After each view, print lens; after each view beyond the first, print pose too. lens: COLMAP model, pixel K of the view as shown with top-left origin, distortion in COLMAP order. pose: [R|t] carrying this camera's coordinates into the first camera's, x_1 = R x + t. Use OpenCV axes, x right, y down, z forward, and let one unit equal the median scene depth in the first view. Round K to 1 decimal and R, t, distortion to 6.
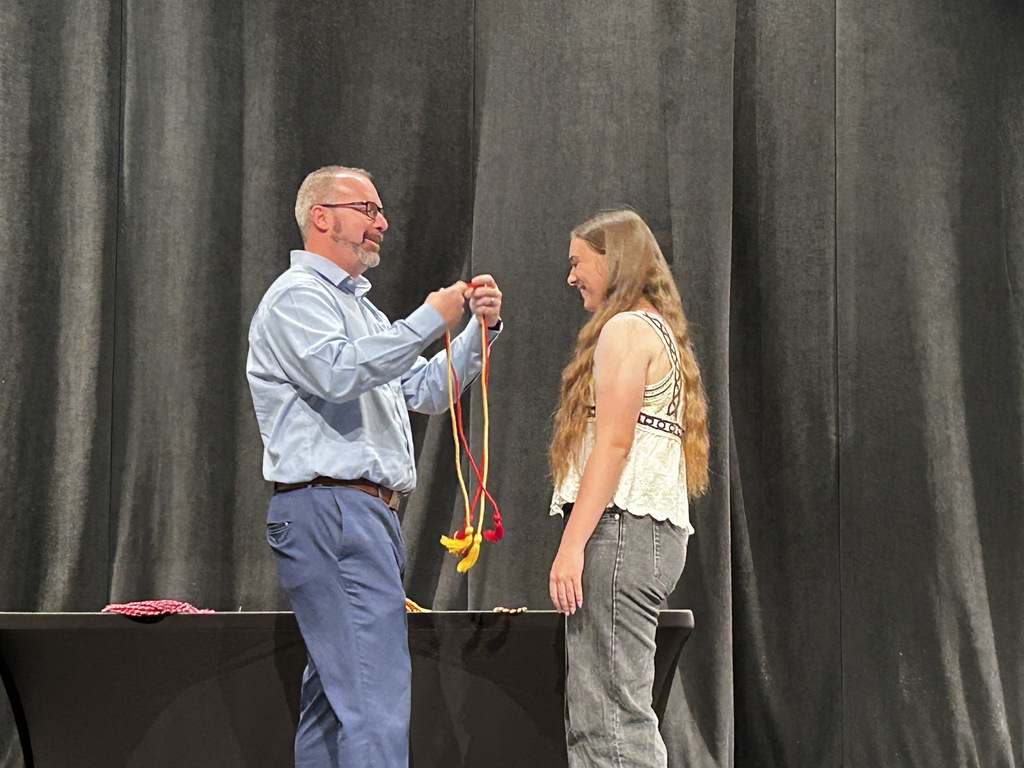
lens RADIAL K [[2628.5, 0, 517.4], [0, 2628.5, 386.3], [0, 0, 1]] dist [0.153075, 0.000000]
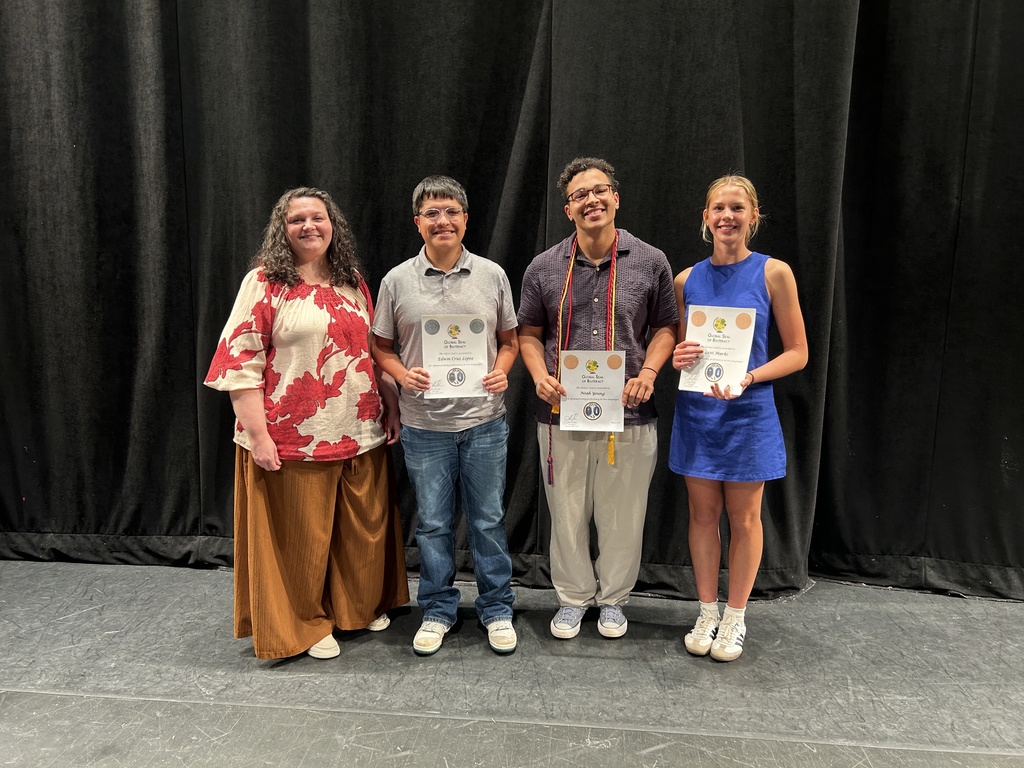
lens RADIAL K [[785.8, 0, 507.4], [0, 785.8, 390.4], [0, 0, 1]] dist [0.059687, -0.063295]
pose [[0.988955, 0.030482, -0.145051, 0.010312], [0.006631, 0.968546, 0.248747, 0.013364], [0.148070, -0.246962, 0.957646, 0.707533]]
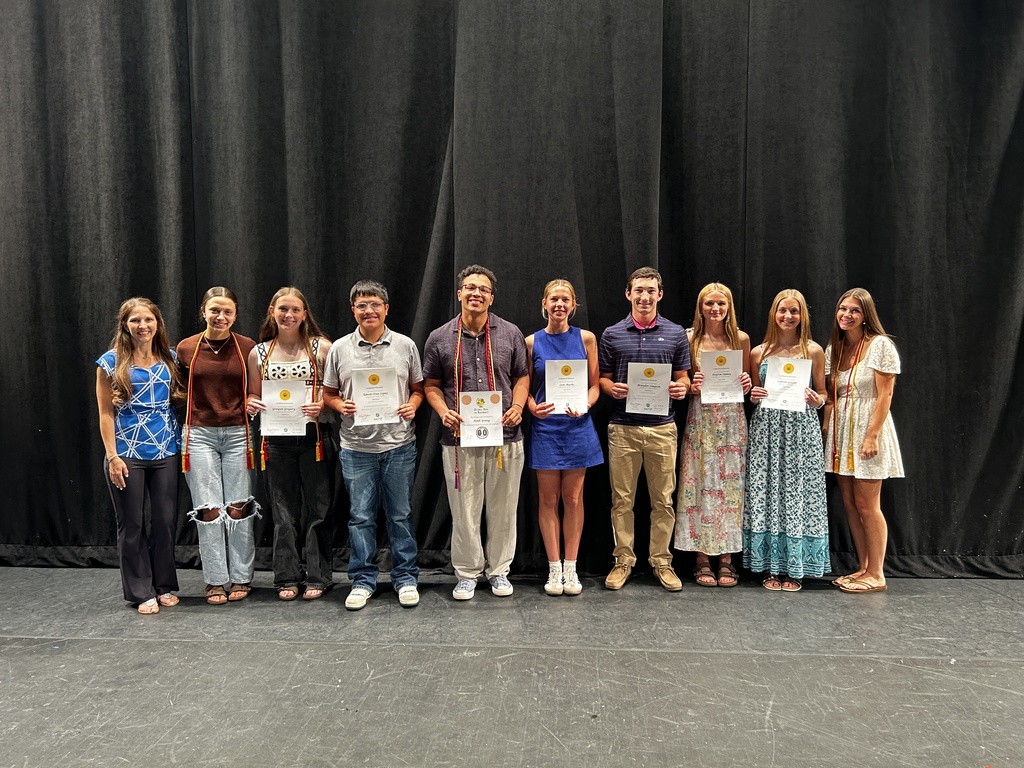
lens RADIAL K [[785.8, 0, 511.0], [0, 785.8, 386.2], [0, 0, 1]] dist [0.059687, -0.063295]
pose [[0.990131, -0.003981, -0.140087, 0.063639], [0.026770, 0.986563, 0.161173, 0.001922], [0.137563, -0.163333, 0.976933, 0.607397]]
